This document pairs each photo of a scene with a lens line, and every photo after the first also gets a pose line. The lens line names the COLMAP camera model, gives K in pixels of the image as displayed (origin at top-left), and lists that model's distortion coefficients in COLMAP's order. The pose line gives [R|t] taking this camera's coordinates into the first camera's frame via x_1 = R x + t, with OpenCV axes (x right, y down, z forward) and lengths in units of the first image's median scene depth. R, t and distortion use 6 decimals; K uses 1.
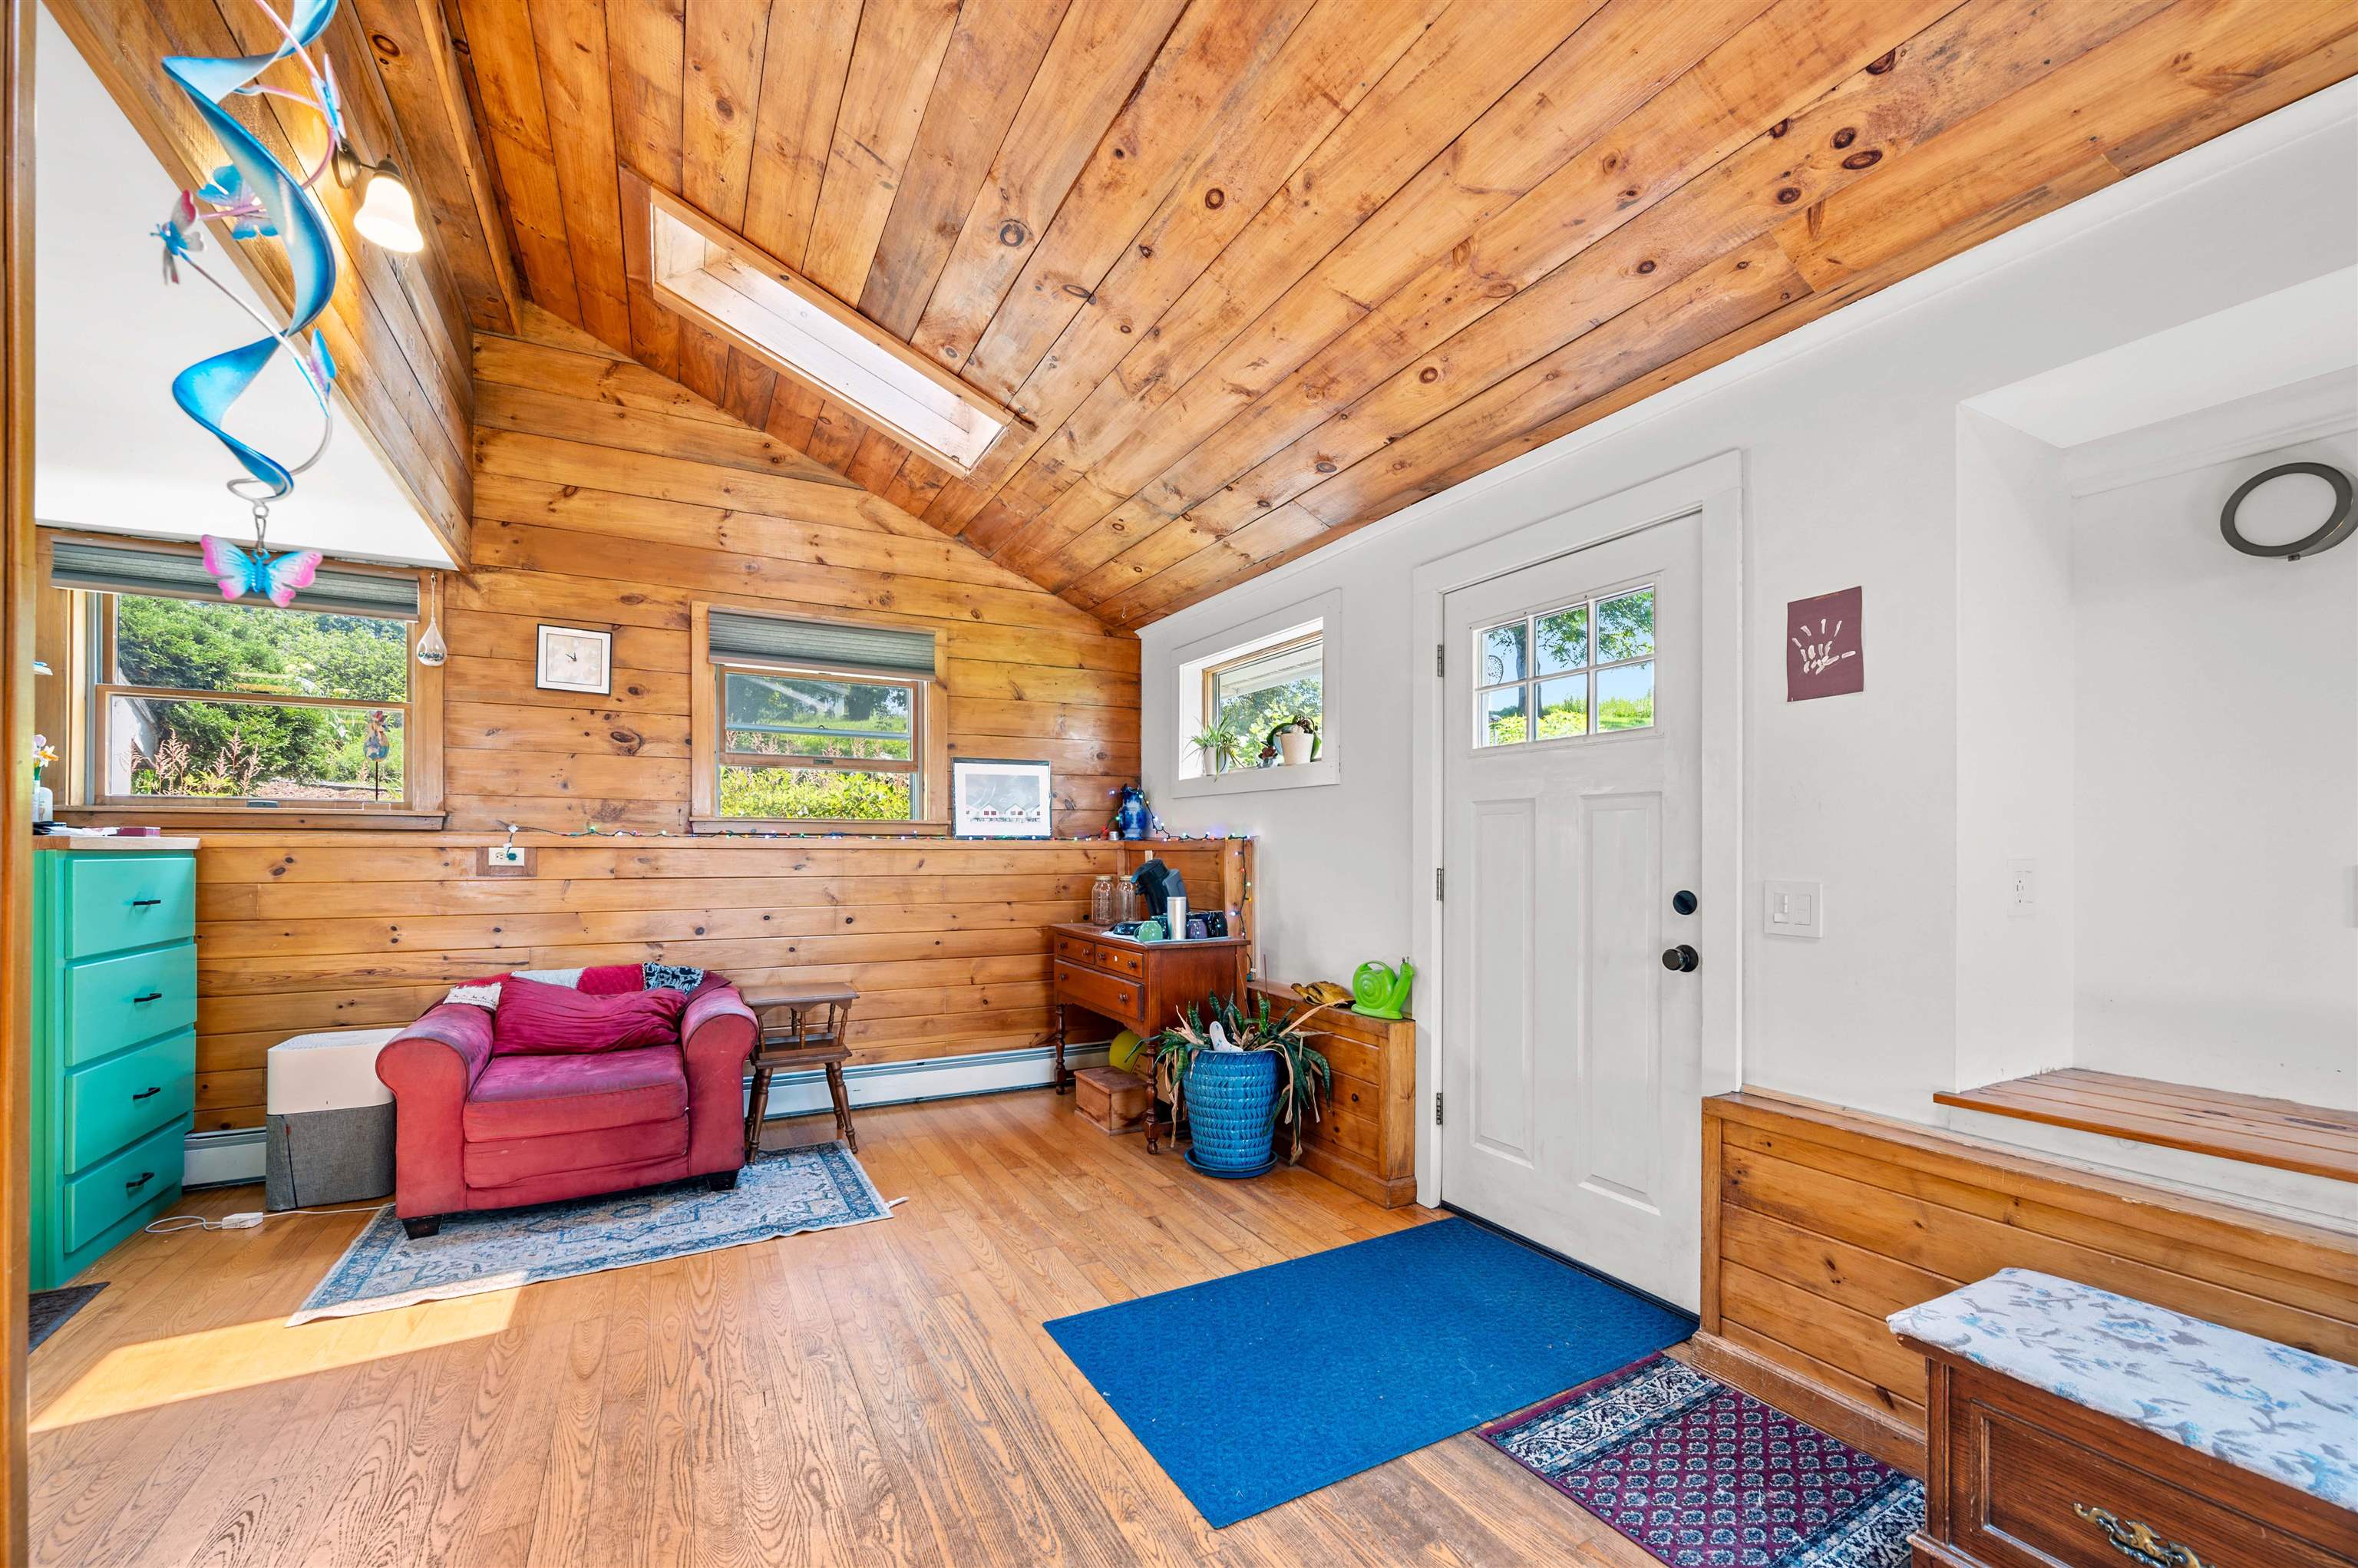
lens RADIAL K [[948.2, 0, 1172.6], [0, 948.2, 843.9], [0, 0, 1]] dist [-0.001035, -0.000067]
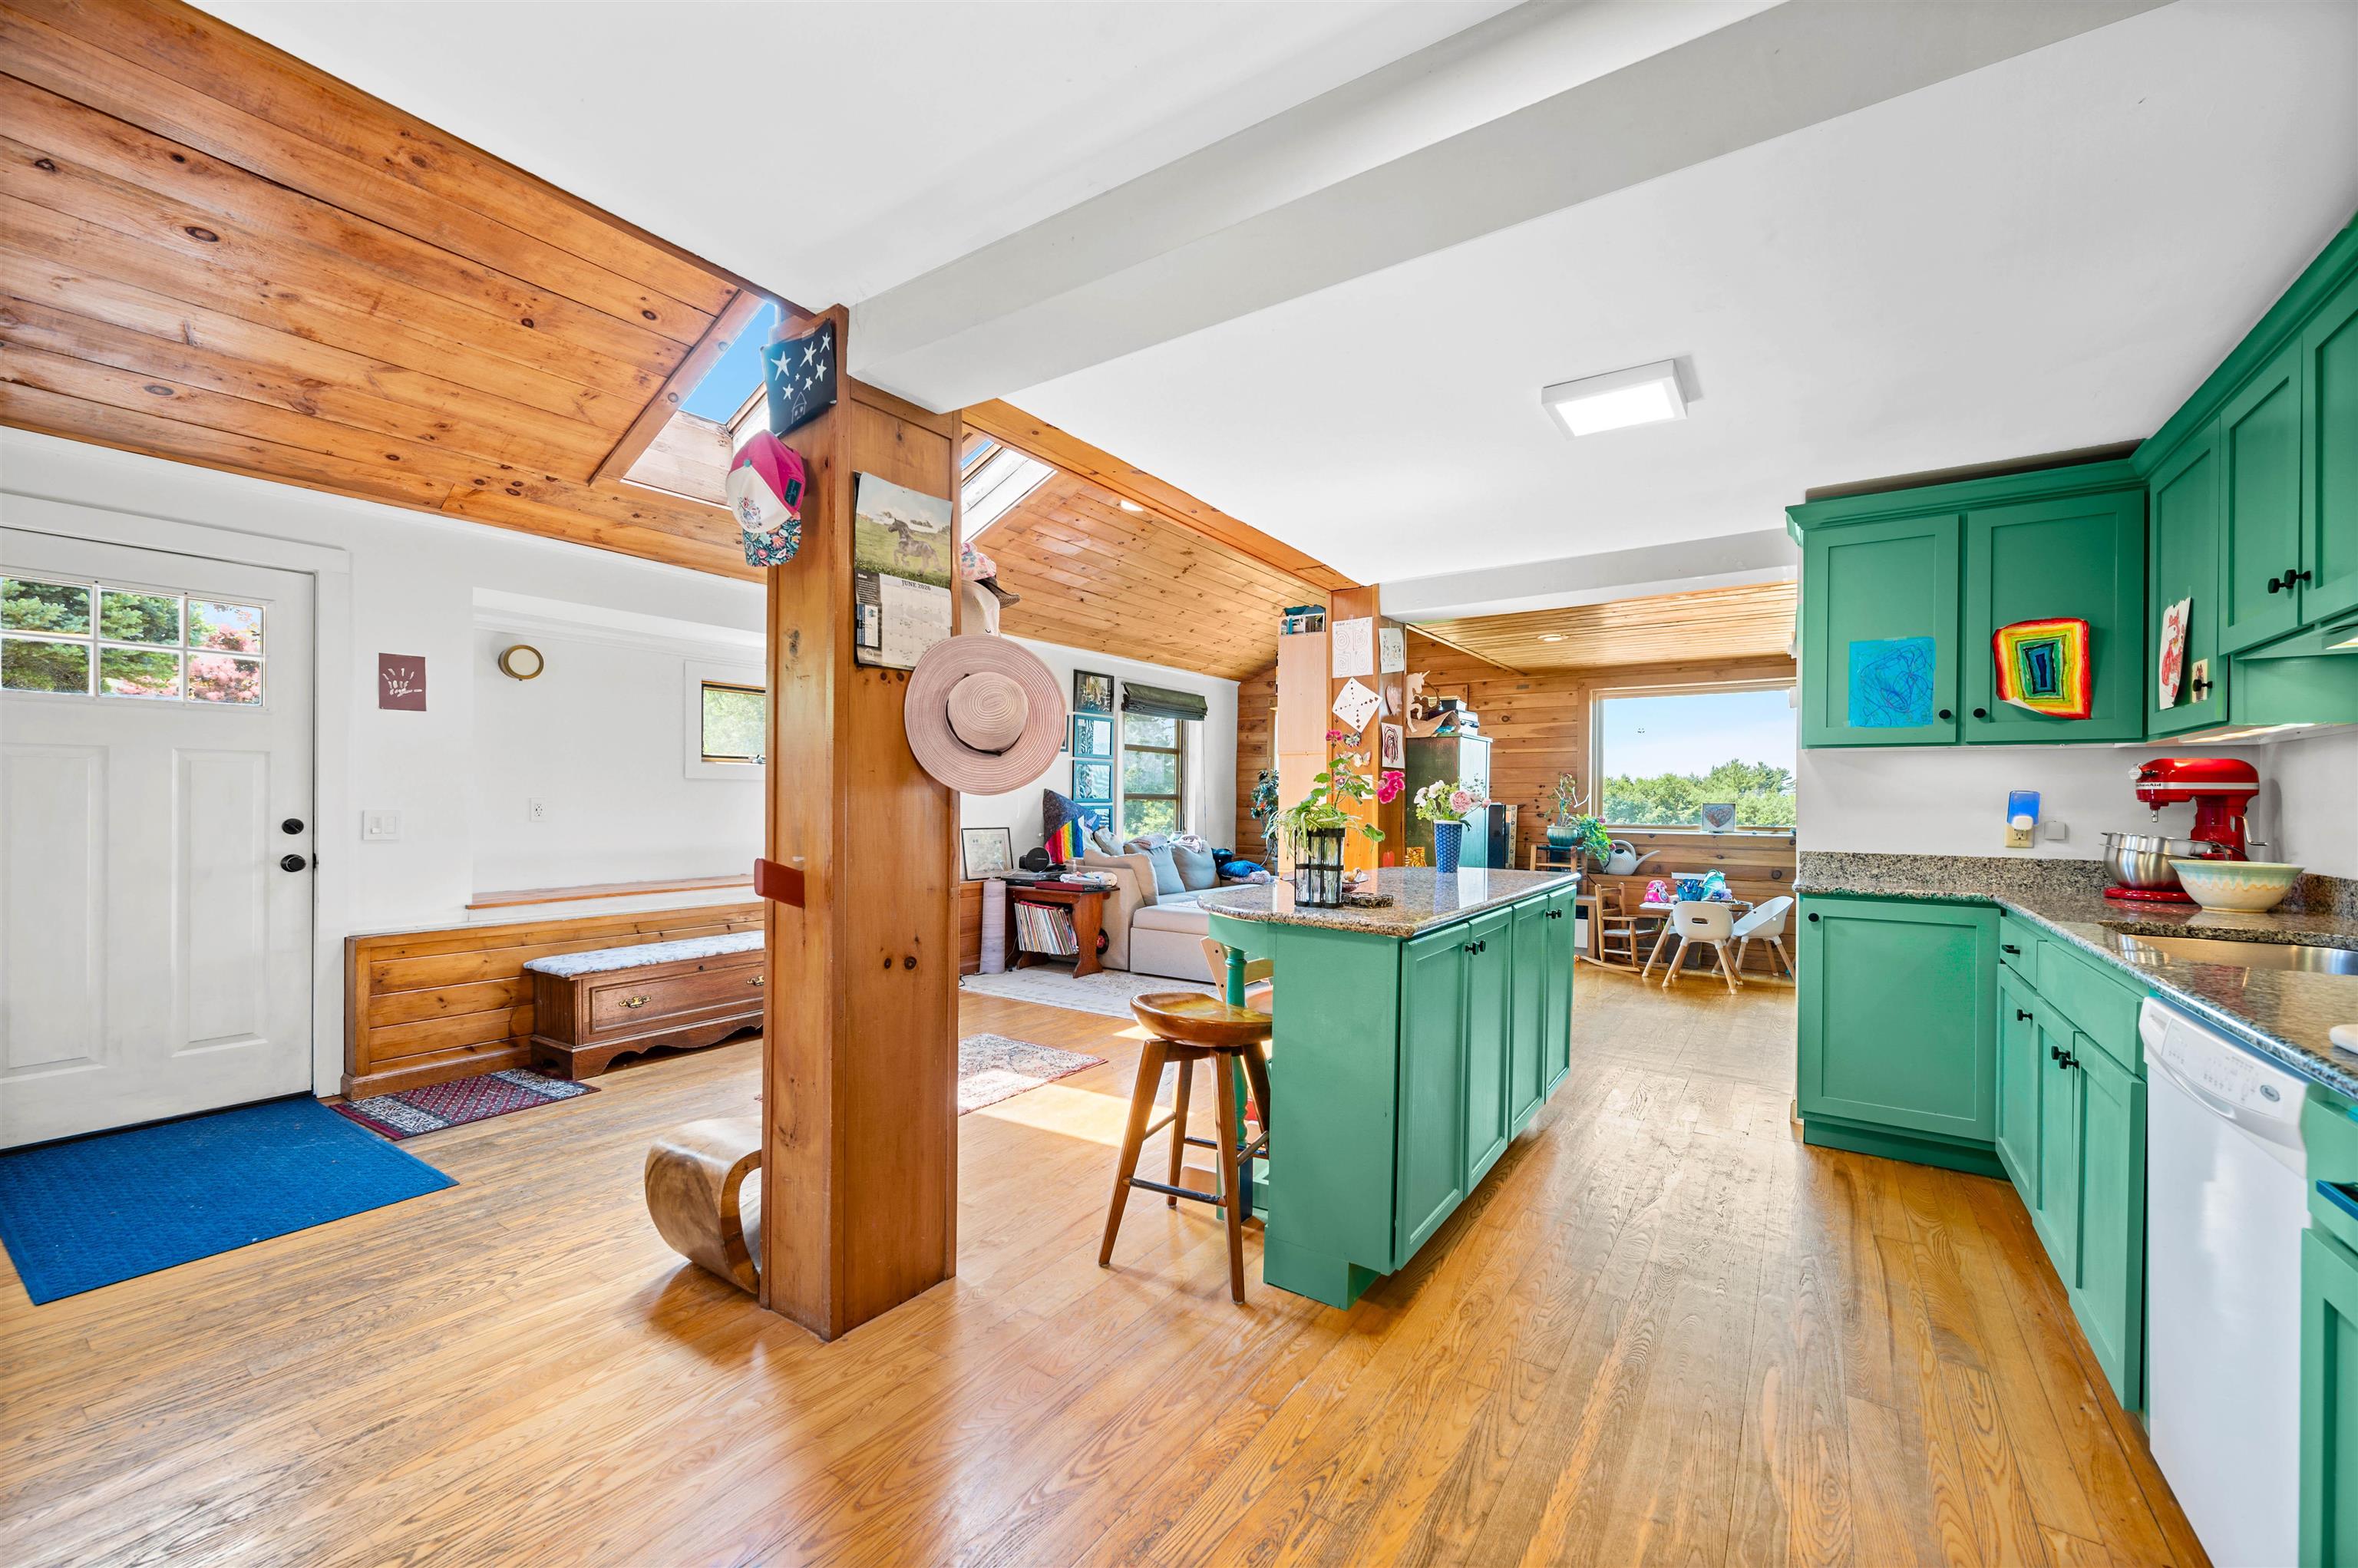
lens RADIAL K [[960.7, 0, 1182.7], [0, 960.7, 806.6], [0, 0, 1]] dist [0.001626, 0.000535]
pose [[-0.460759, -0.012480, 0.887438, -1.135948], [-0.009204, 0.999915, 0.009283, 0.001843], [-0.887478, -0.003890, -0.460834, 0.341852]]
